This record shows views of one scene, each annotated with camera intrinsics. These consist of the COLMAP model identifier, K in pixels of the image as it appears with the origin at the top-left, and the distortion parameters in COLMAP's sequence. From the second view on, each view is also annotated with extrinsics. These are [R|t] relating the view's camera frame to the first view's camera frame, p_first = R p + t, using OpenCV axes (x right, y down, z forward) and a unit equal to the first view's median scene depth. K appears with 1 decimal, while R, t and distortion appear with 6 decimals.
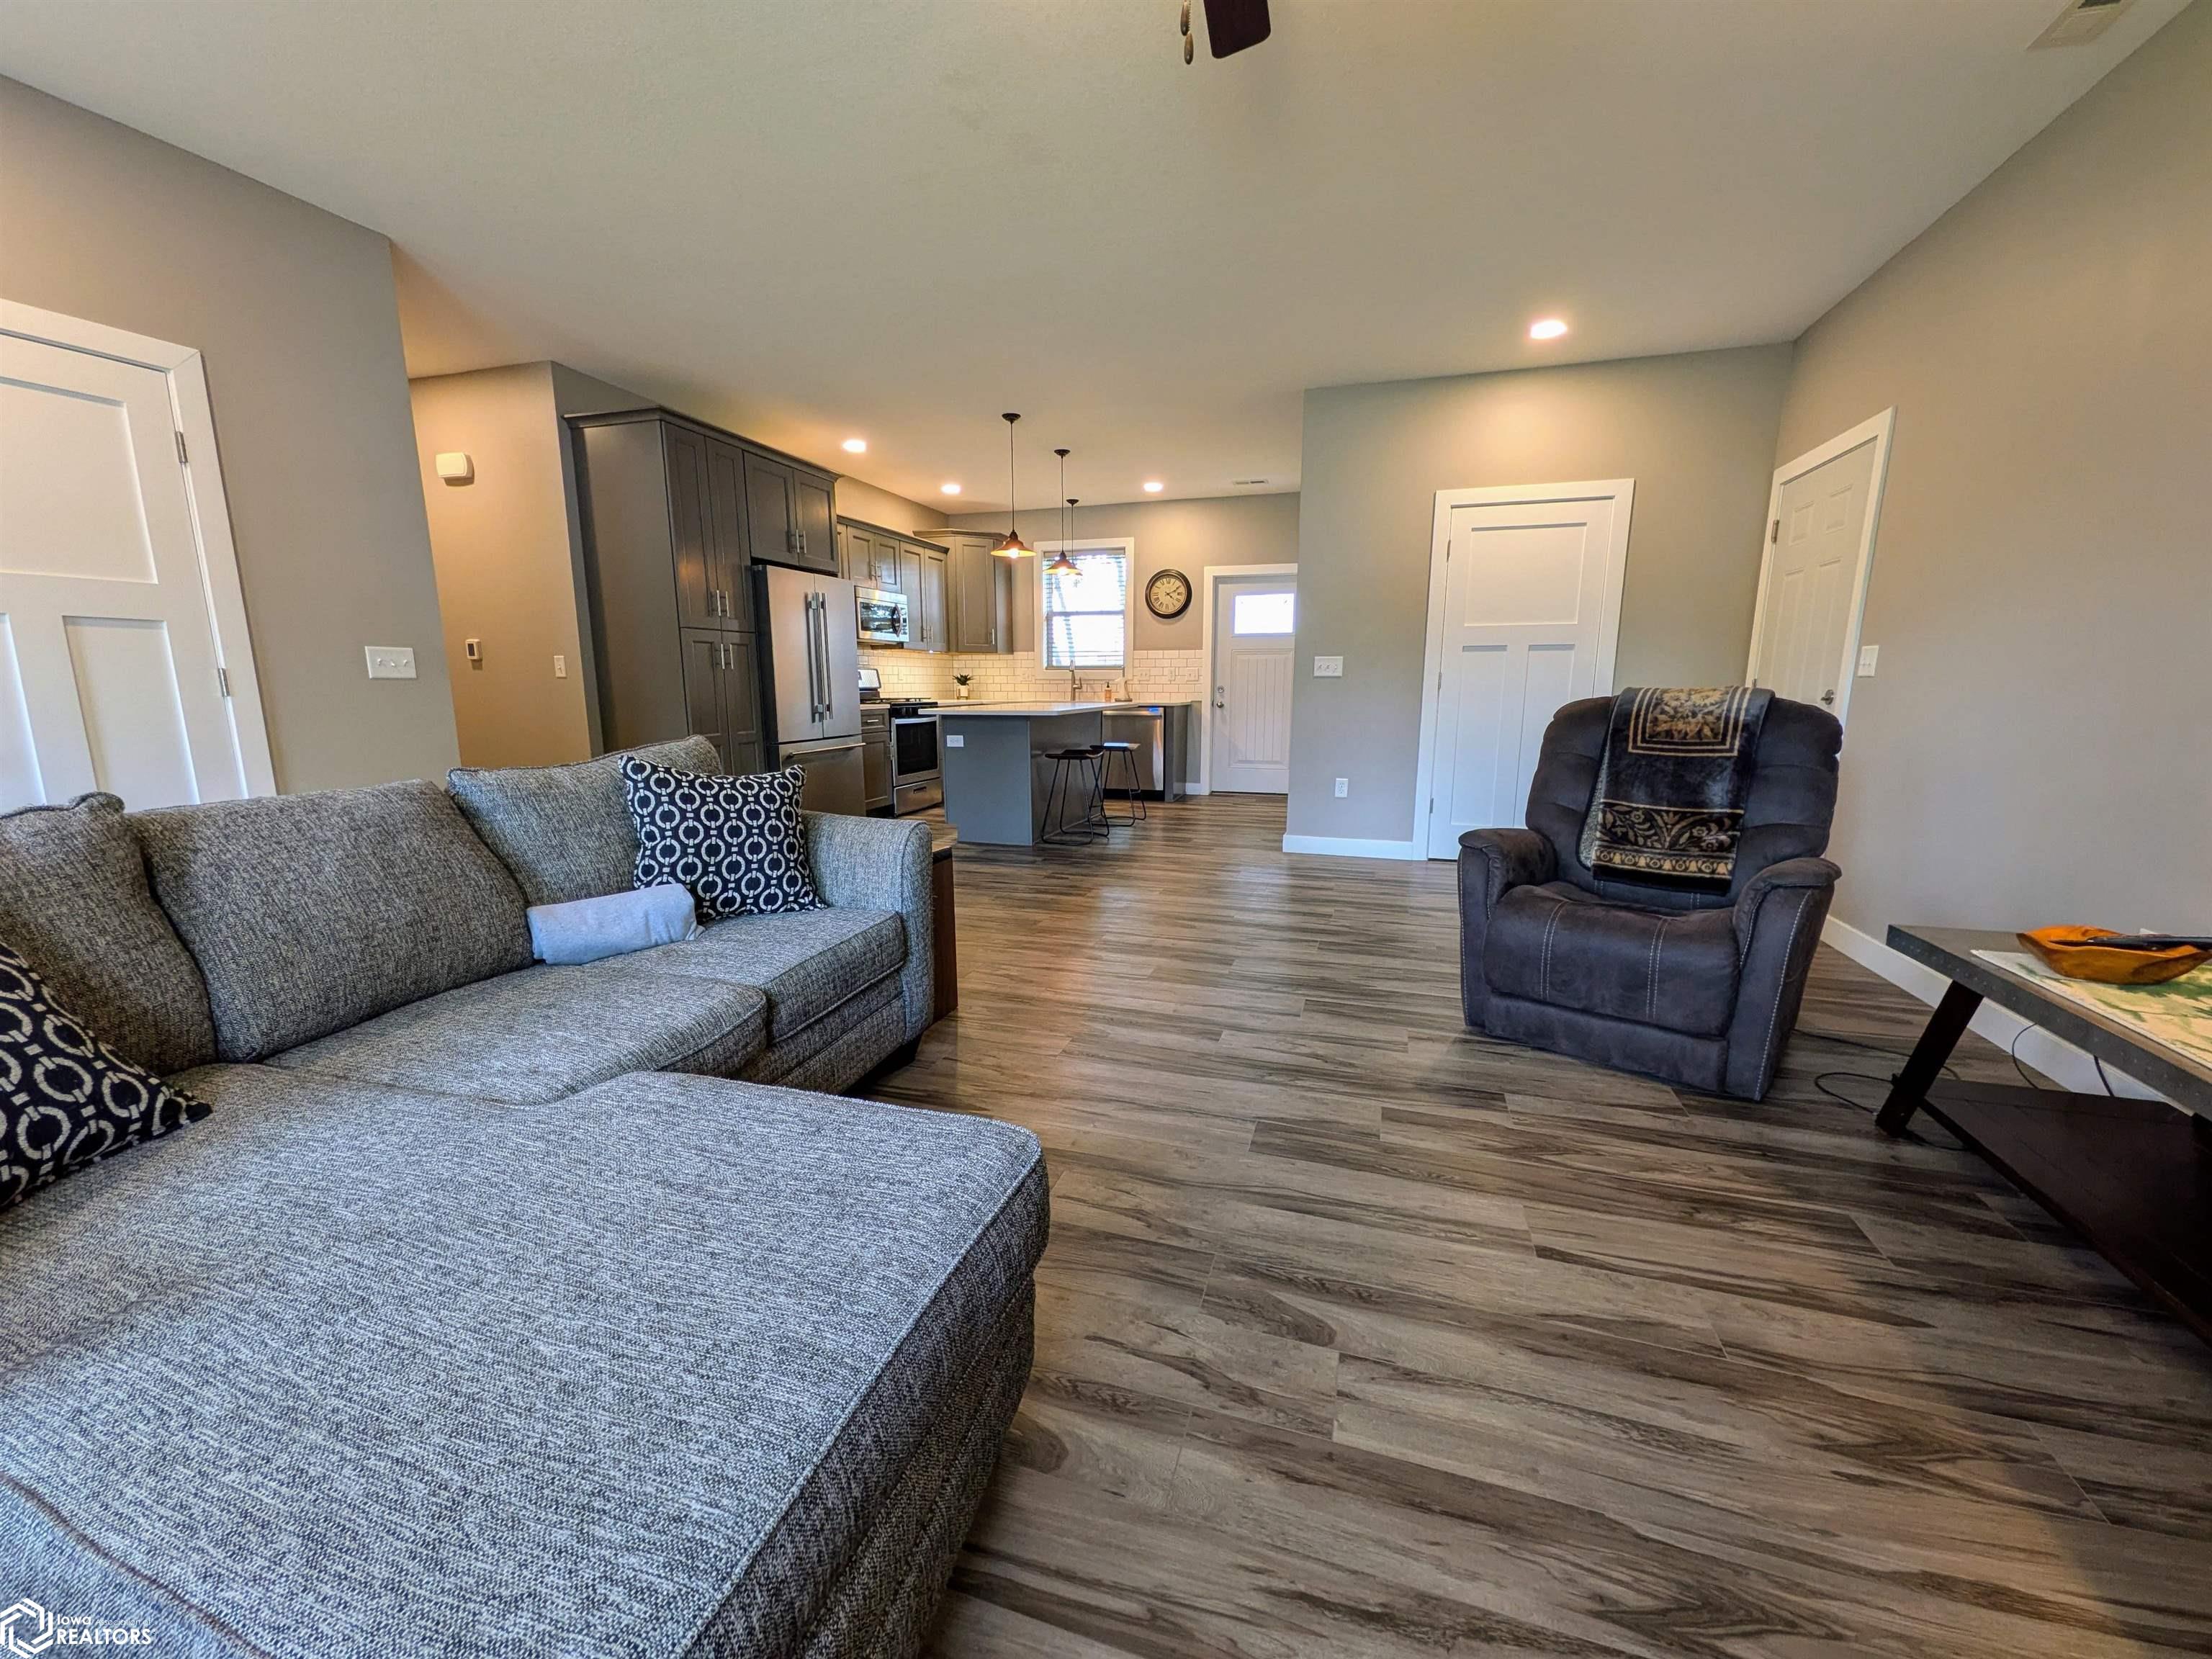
lens RADIAL K [[868.0, 0, 1103.6], [0, 868.0, 839.9], [0, 0, 1]] dist [0.006108, -0.001866]
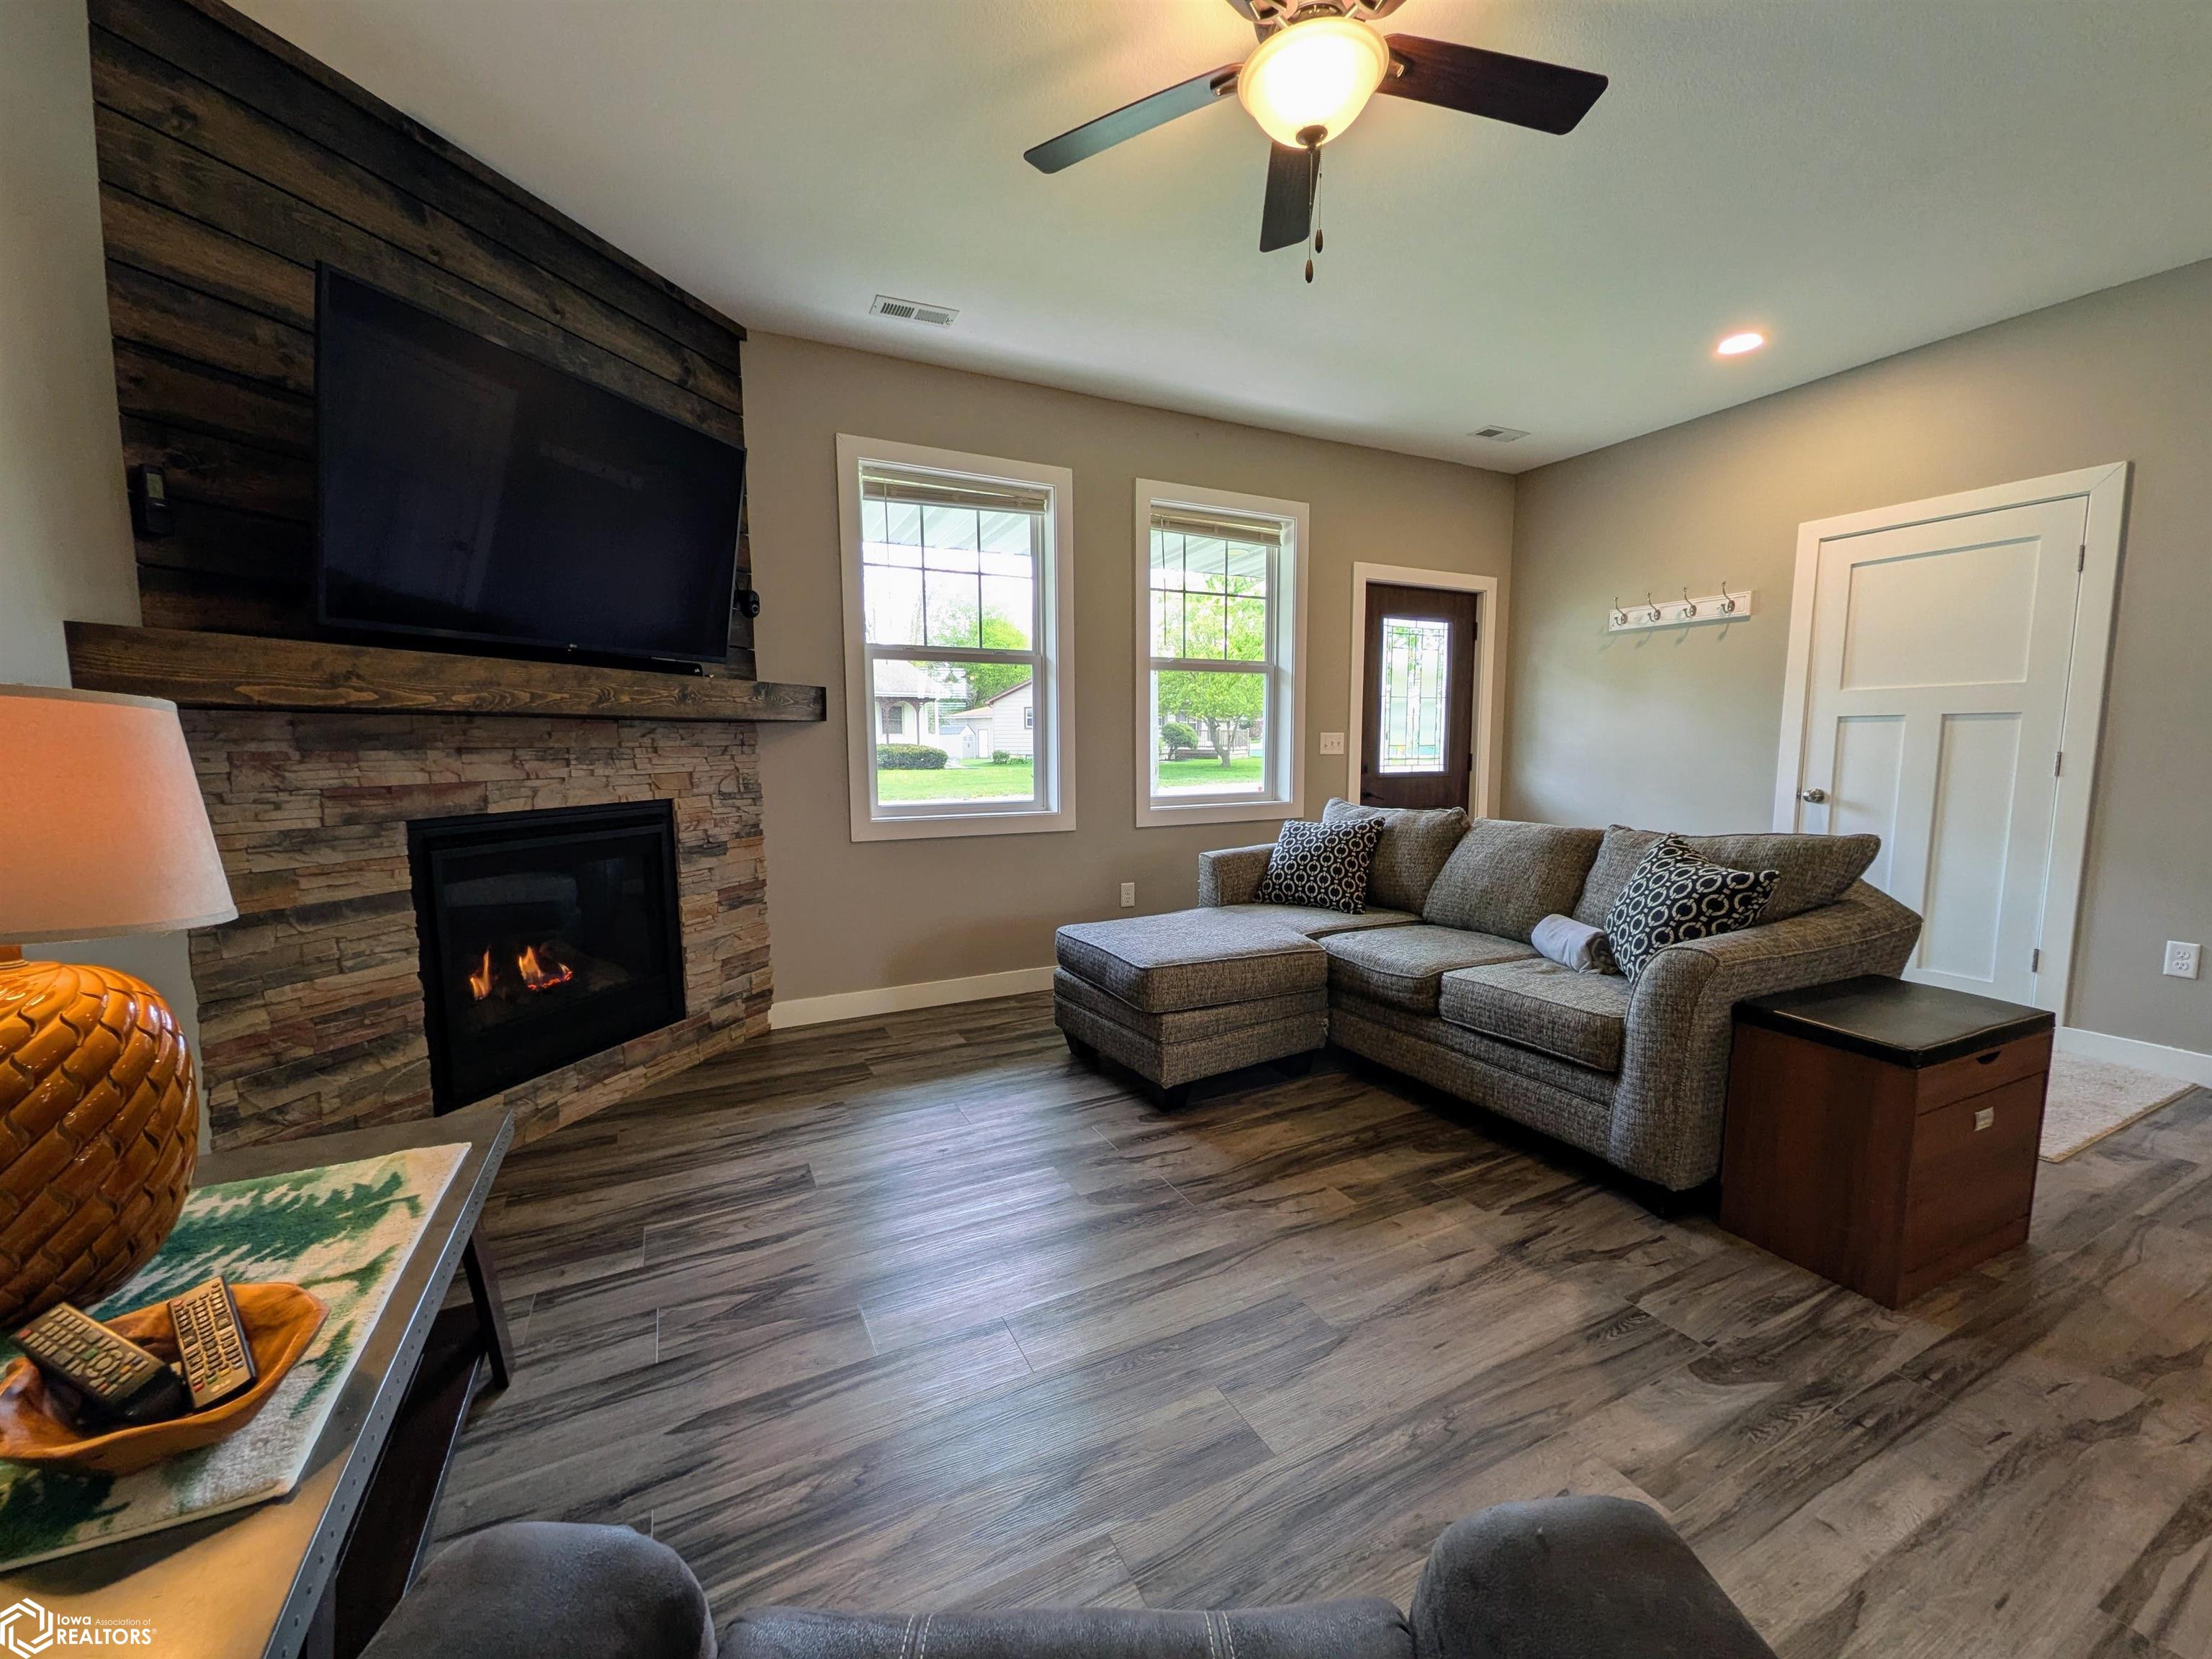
lens RADIAL K [[868.0, 0, 1103.0], [0, 868.0, 836.4], [0, 0, 1]] dist [0.006108, -0.001866]
pose [[-0.716205, 0.080181, -0.693269, 0.250821], [-0.120232, 0.964349, 0.235743, -0.082997], [0.687456, 0.252193, -0.681031, 0.378010]]
